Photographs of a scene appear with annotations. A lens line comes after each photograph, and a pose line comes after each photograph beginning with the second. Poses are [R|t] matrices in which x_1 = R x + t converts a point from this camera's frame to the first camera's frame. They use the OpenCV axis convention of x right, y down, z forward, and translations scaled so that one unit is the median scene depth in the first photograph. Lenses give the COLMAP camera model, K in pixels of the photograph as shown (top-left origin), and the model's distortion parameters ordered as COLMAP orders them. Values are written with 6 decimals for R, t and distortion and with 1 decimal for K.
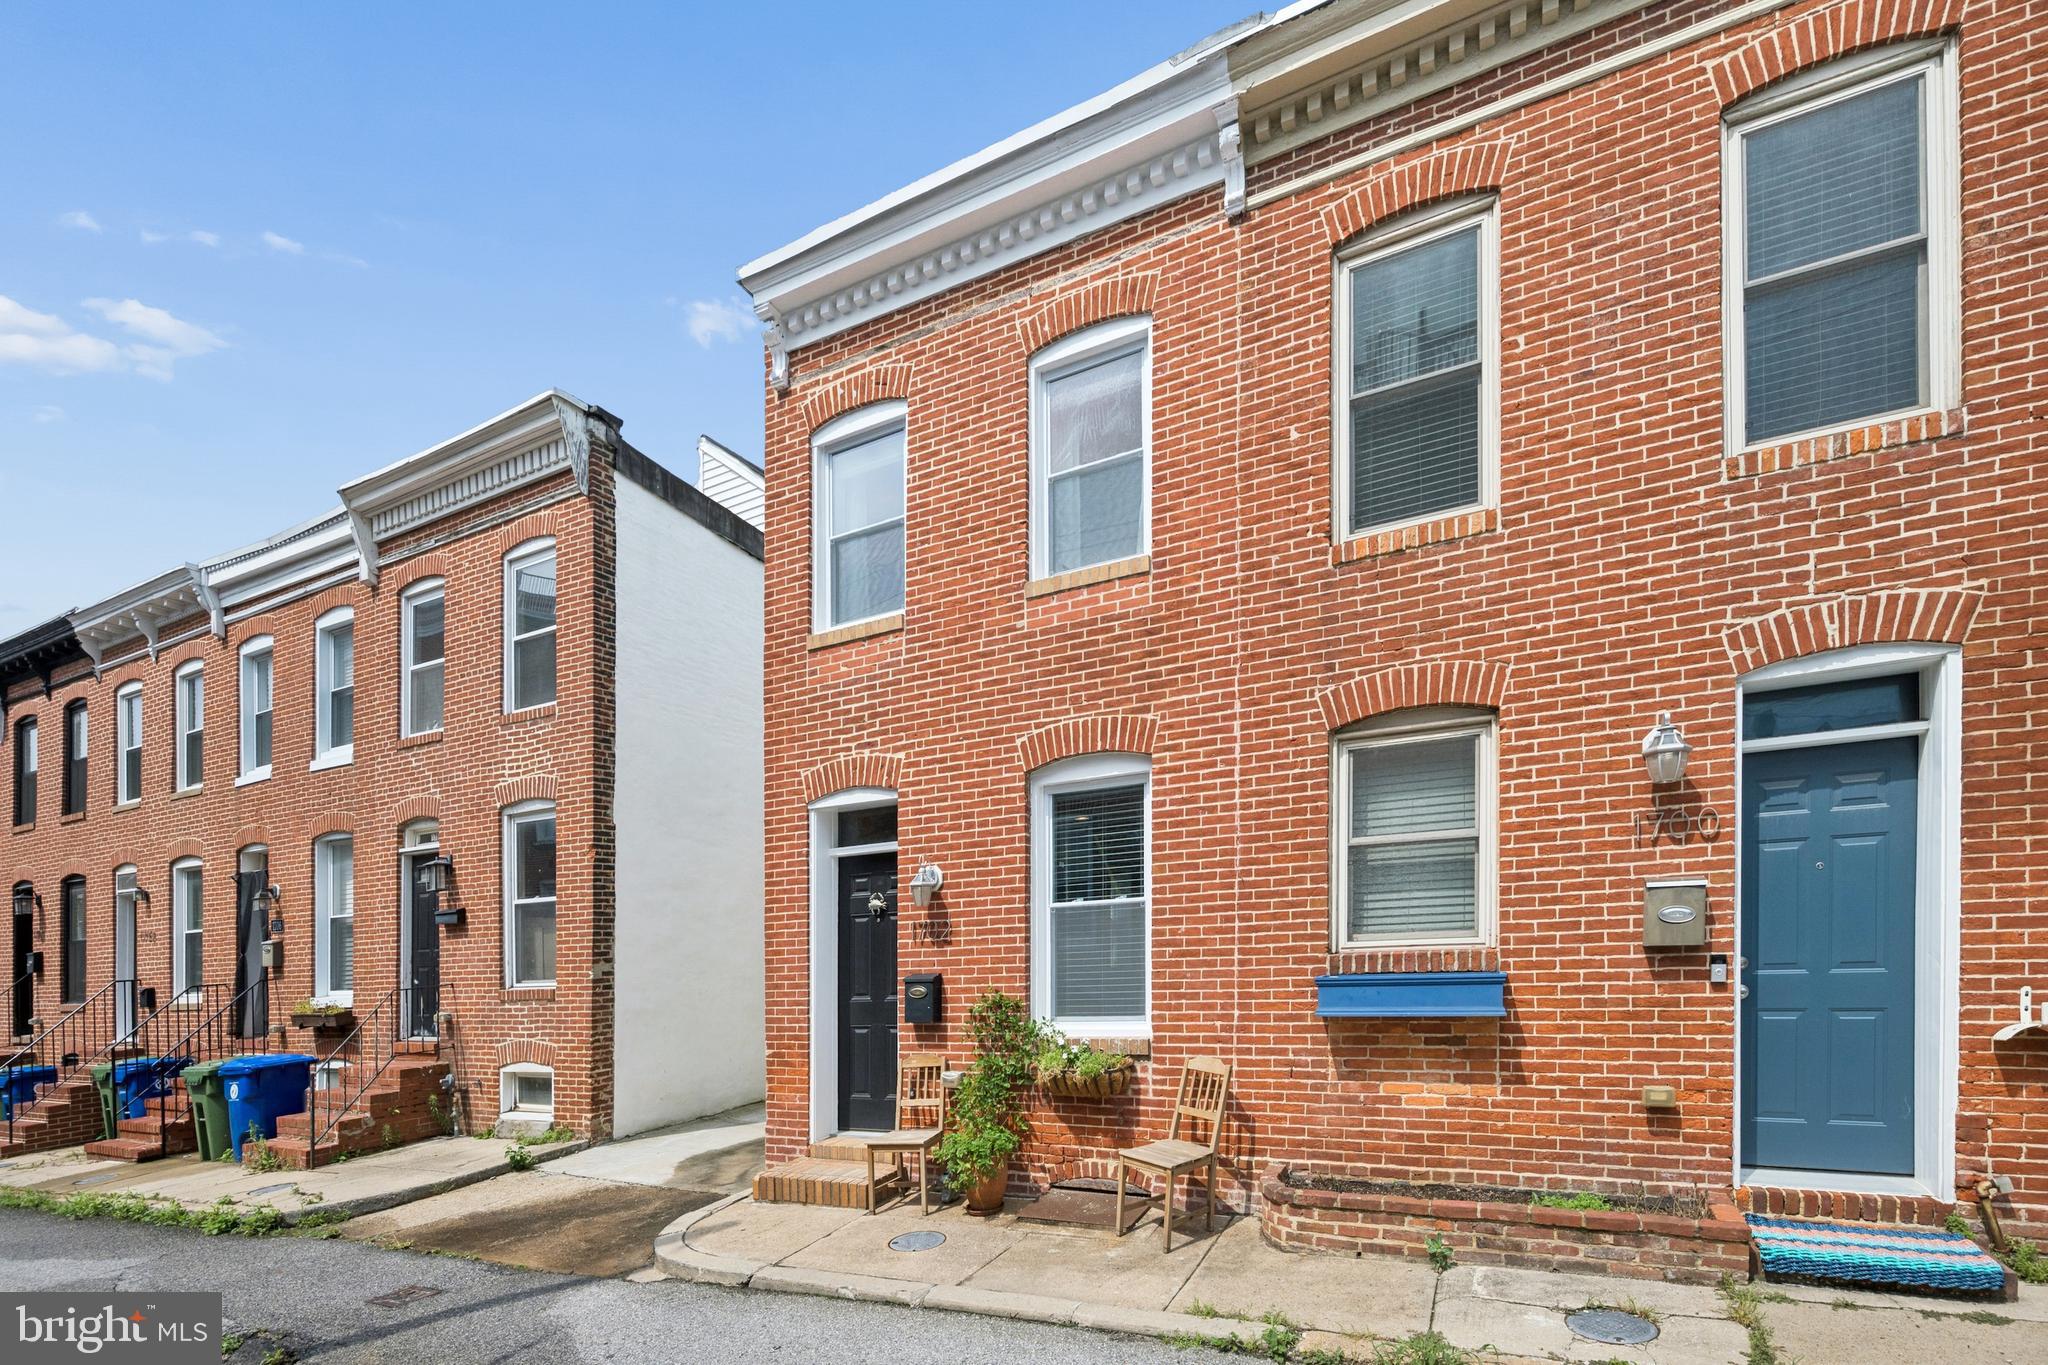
lens RADIAL K [[933.5, 0, 1196.6], [0, 933.5, 750.6], [0, 0, 1]] dist [-0.001035, -0.000153]
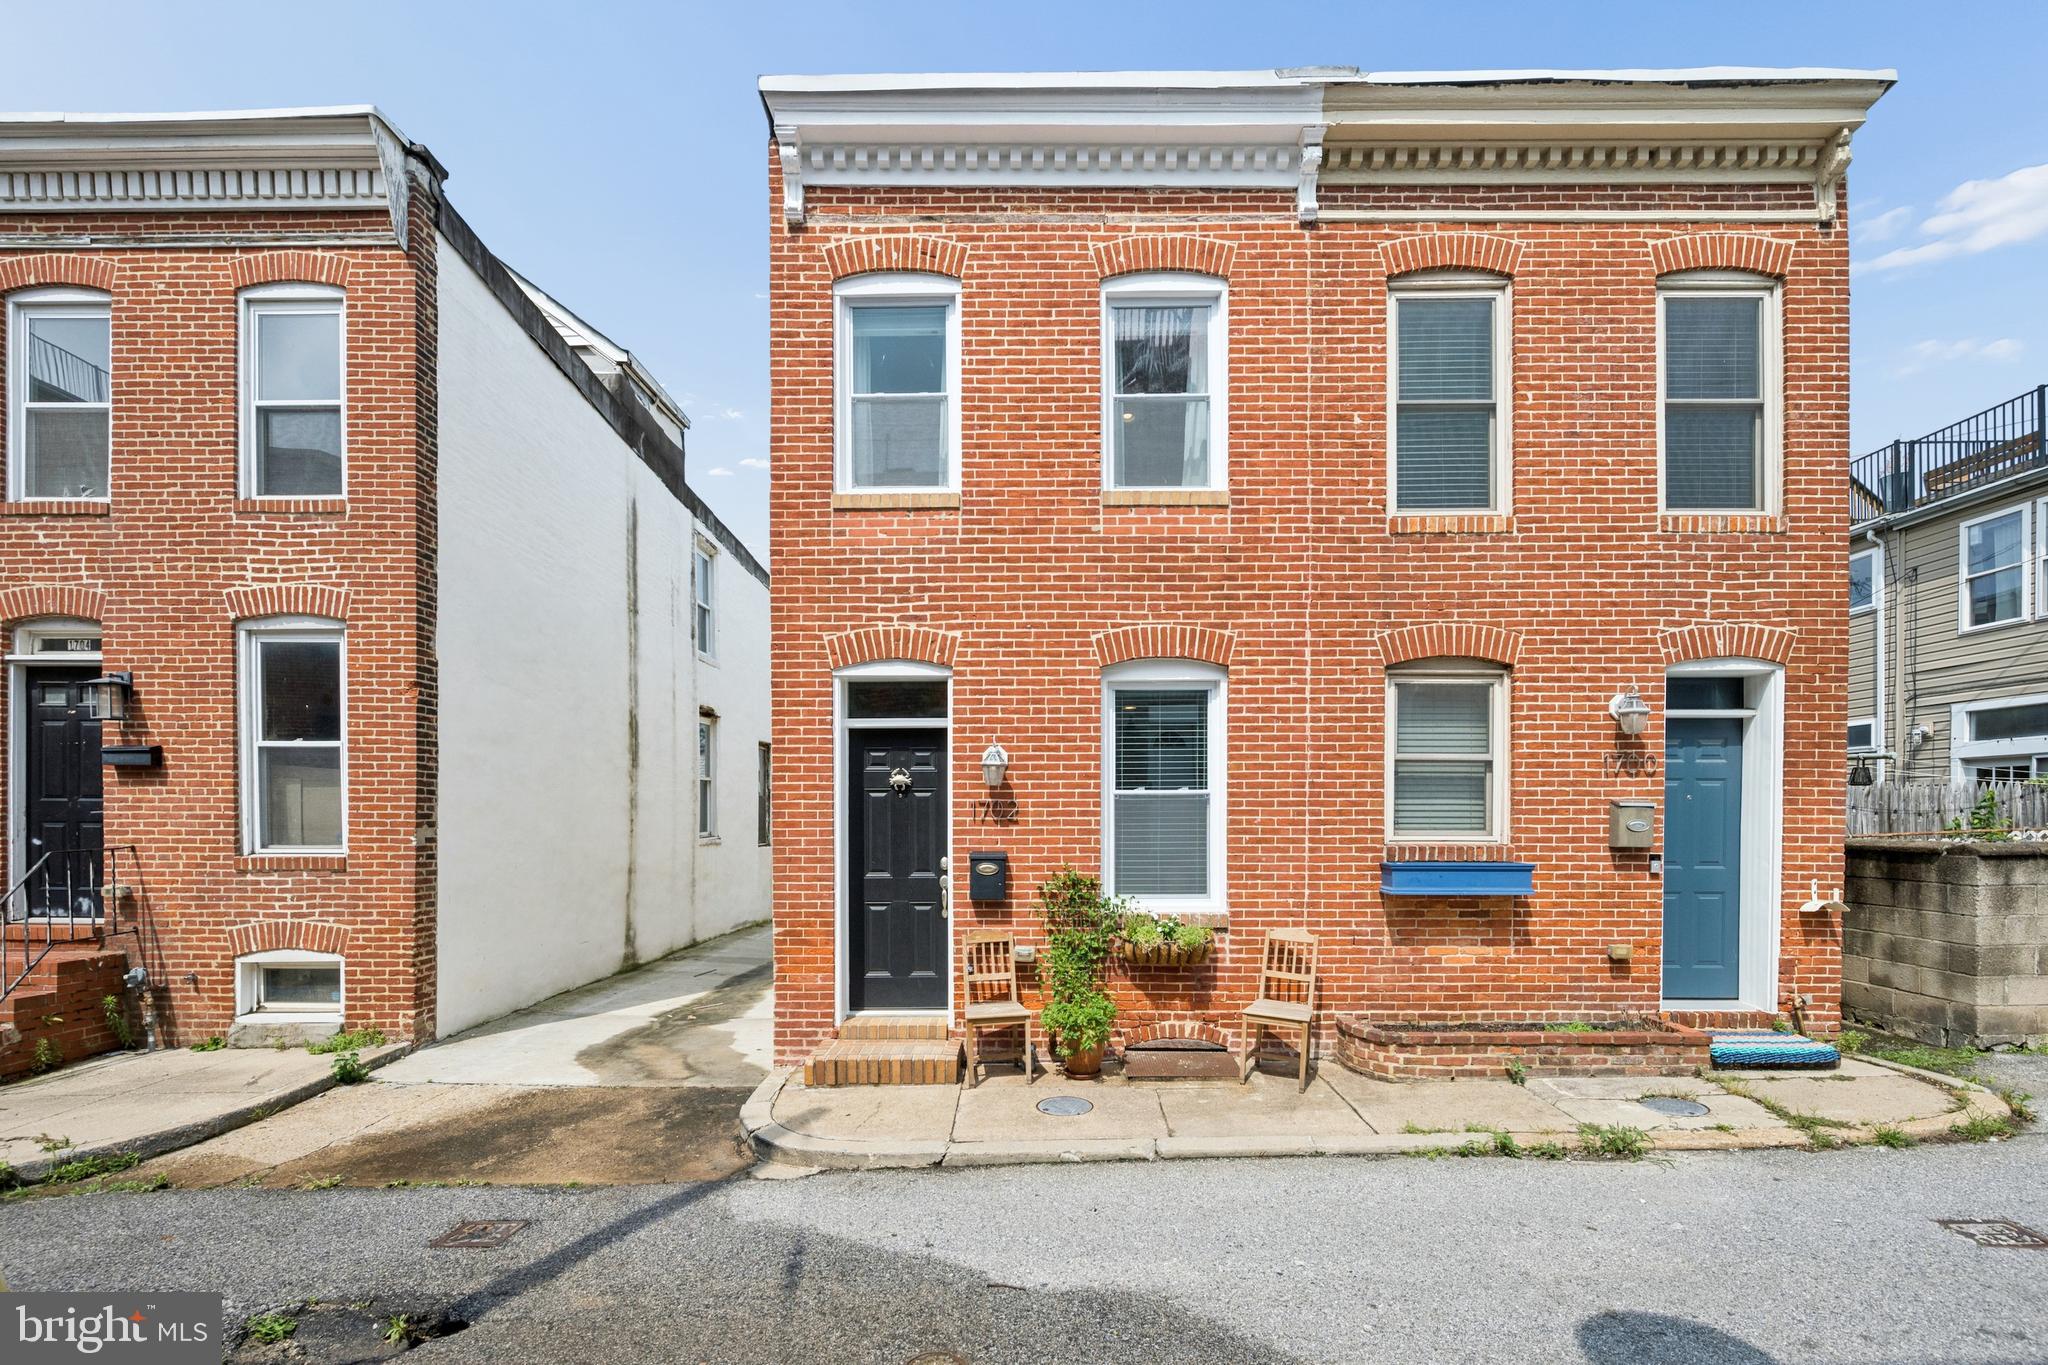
lens RADIAL K [[869.0, 0, 1029.1], [0, 869.0, 665.3], [0, 0, 1]] dist [-0.002370, -0.000198]
pose [[0.903548, 0.119443, 0.411503, -0.645884], [-0.121273, 0.992381, -0.021767, 0.051214], [-0.410968, -0.030236, 0.911148, 0.119904]]
